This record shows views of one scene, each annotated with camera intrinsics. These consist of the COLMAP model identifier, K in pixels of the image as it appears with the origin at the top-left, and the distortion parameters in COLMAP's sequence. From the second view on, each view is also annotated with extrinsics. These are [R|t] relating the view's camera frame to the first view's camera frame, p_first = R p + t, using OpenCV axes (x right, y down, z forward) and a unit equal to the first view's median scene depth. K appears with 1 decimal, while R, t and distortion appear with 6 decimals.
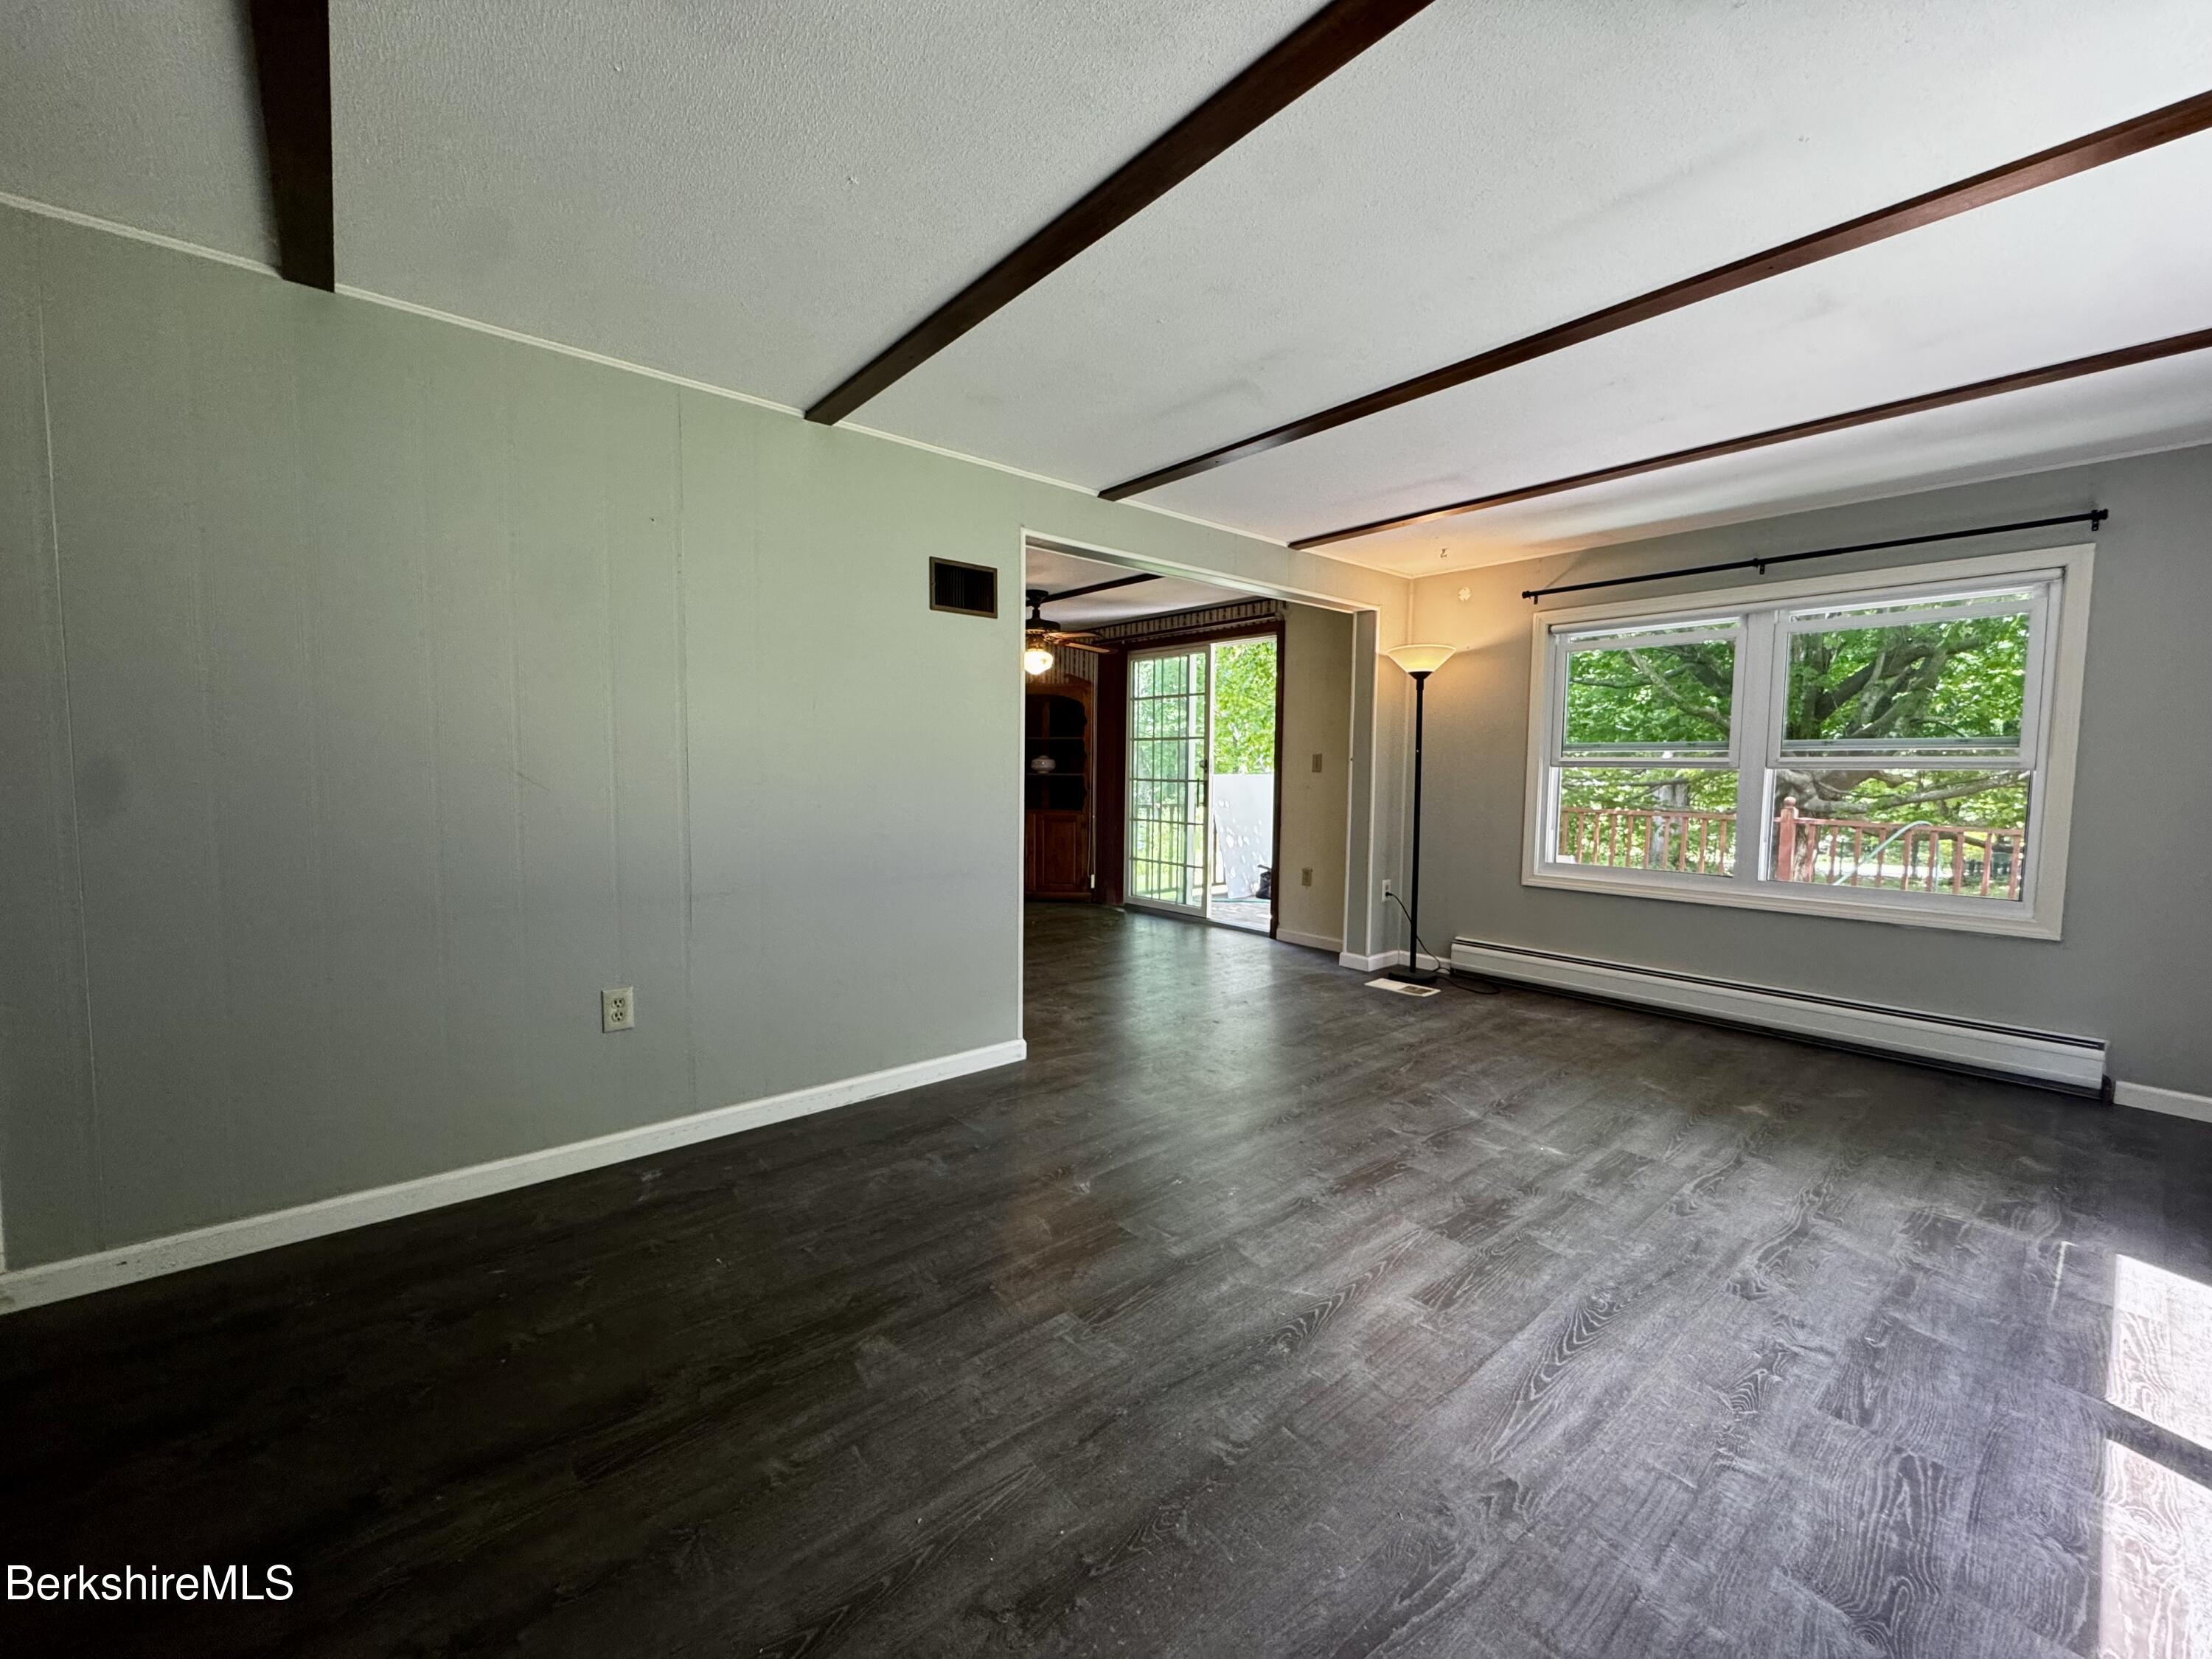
lens RADIAL K [[879.6, 0, 1106.0], [0, 879.6, 829.5], [0, 0, 1]] dist [-0.000809, 0.000139]
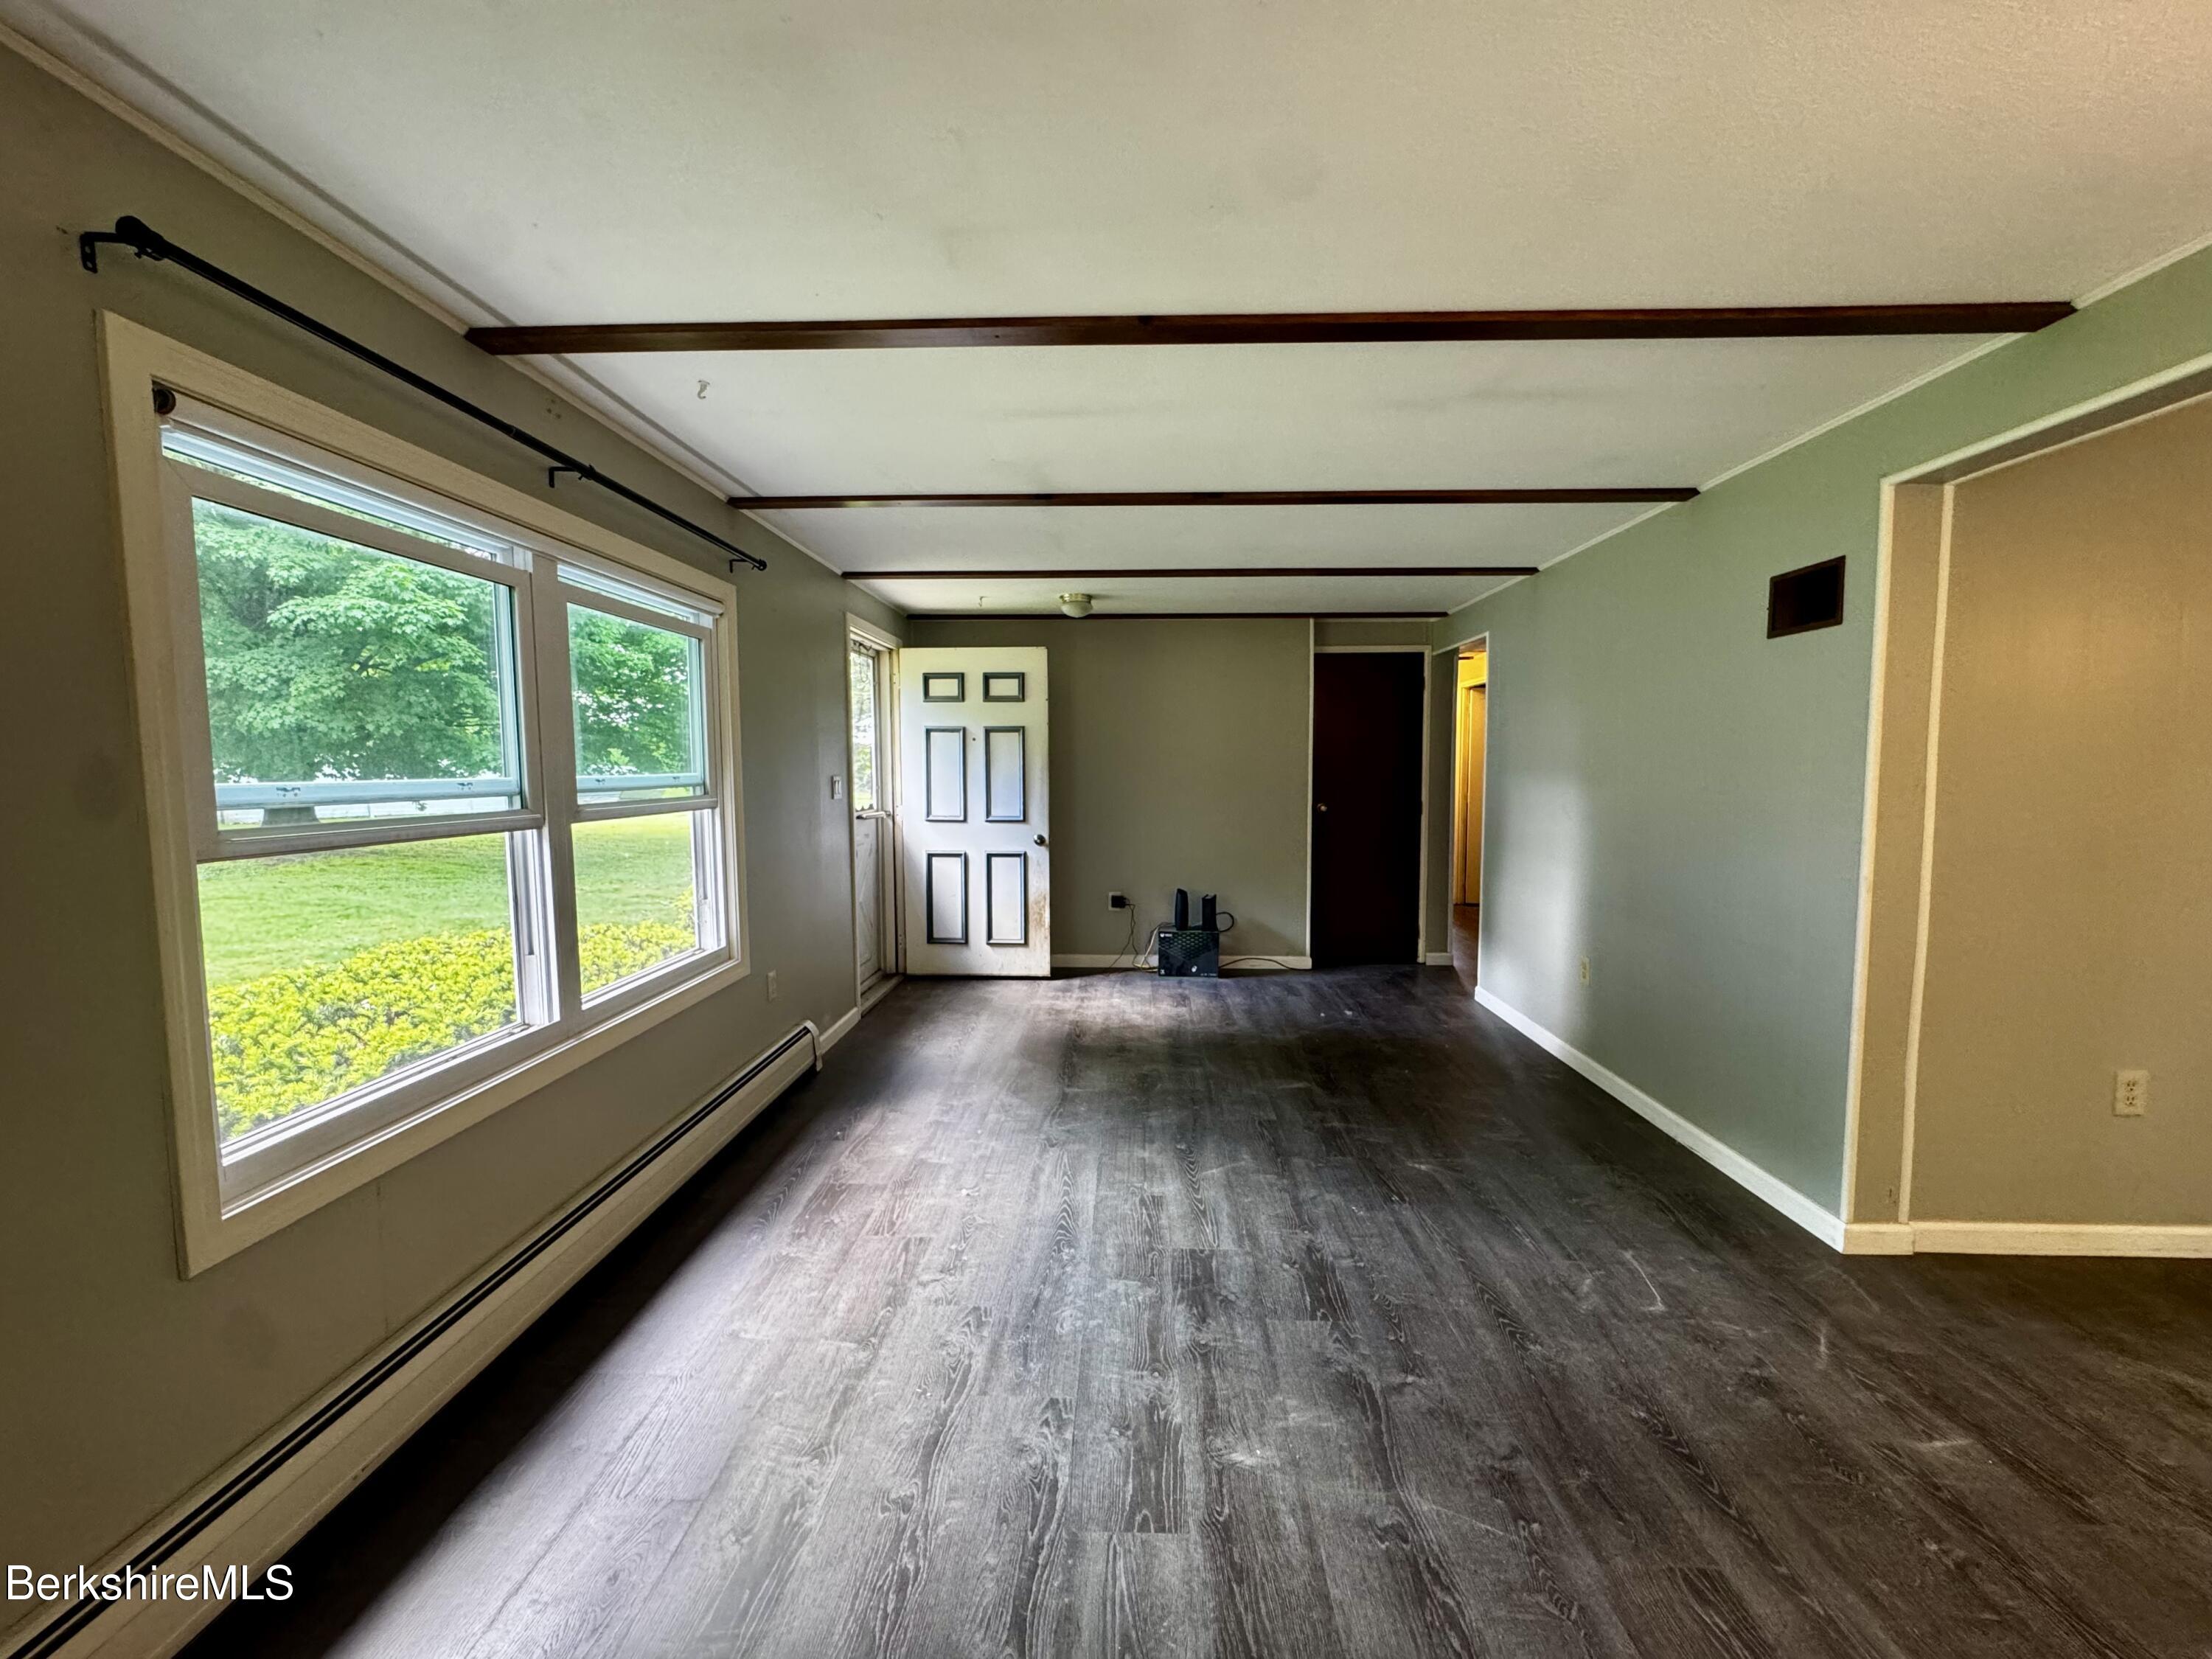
lens RADIAL K [[879.6, 0, 1106.0], [0, 879.6, 829.5], [0, 0, 1]] dist [-0.000809, 0.000139]
pose [[-0.675140, 0.042804, -0.736446, 1.153903], [-0.056939, 0.992313, 0.109875, -0.161112], [0.735489, 0.116114, -0.667513, 1.466370]]
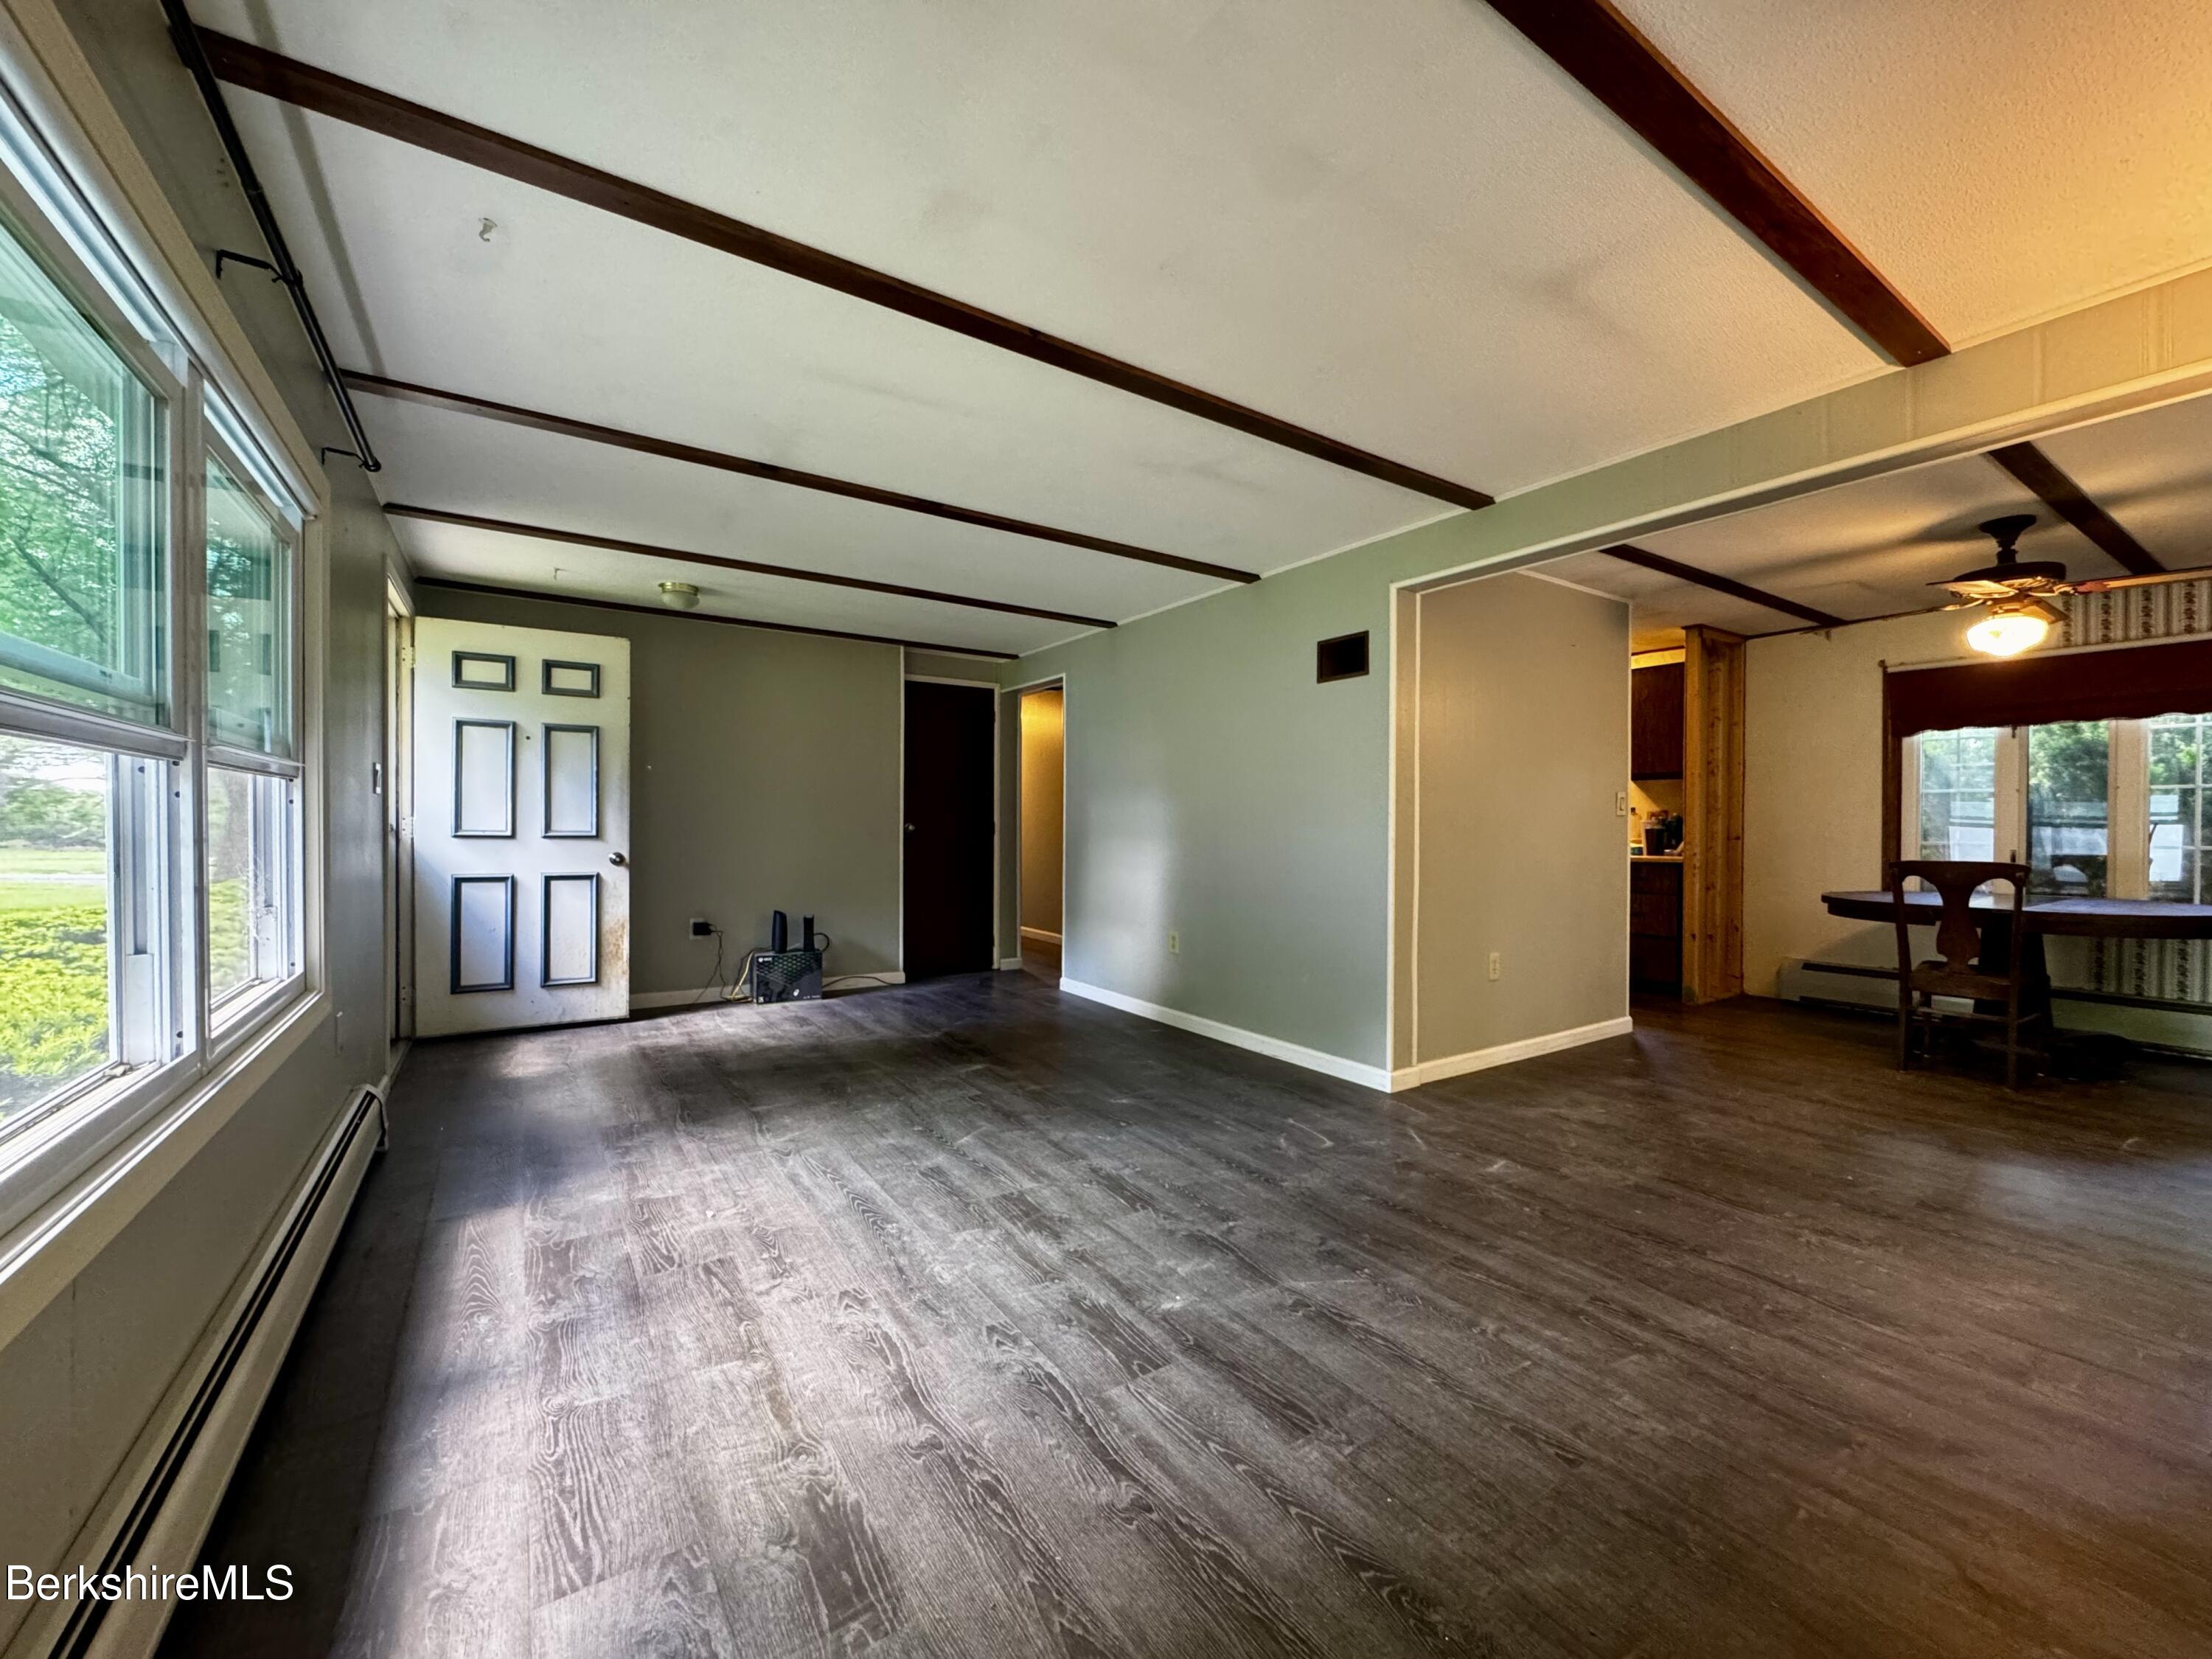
lens RADIAL K [[879.6, 0, 1106.0], [0, 879.6, 829.5], [0, 0, 1]] dist [-0.000809, 0.000139]
pose [[-0.119293, -0.006570, -0.992837, 1.412067], [-0.077275, 0.997006, 0.002687, -0.030451], [0.989847, 0.077042, -0.119443, 1.136431]]
